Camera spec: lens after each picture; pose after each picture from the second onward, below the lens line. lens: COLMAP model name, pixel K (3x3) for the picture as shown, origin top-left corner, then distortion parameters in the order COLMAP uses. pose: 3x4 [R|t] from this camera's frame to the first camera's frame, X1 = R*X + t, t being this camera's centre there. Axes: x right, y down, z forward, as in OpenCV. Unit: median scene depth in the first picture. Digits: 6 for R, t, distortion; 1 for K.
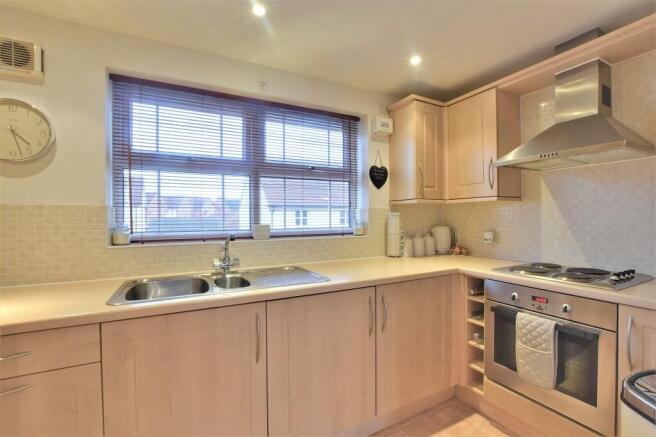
lens RADIAL K [[300.2, 0, 328.5], [0, 300.2, 214.5], [0, 0, 1]] dist [-0.009698, 0.003148]
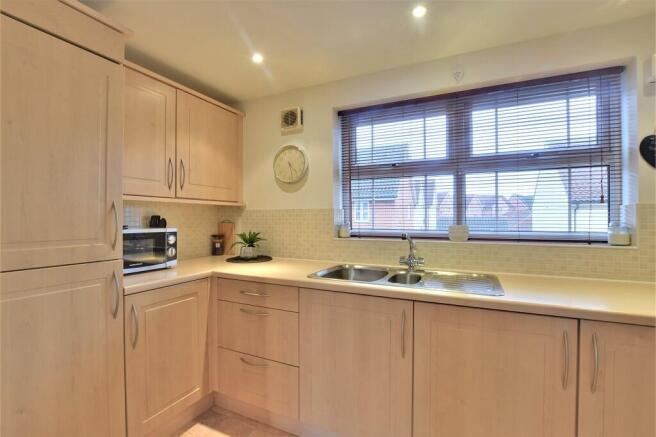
lens RADIAL K [[300.2, 0, 328.3], [0, 300.2, 216.3], [0, 0, 1]] dist [-0.009698, 0.003148]
pose [[0.603818, 0.000736, -0.797122, 0.285405], [0.002708, 0.999992, 0.002974, 0.002064], [0.797117, -0.003954, 0.603812, 0.115897]]
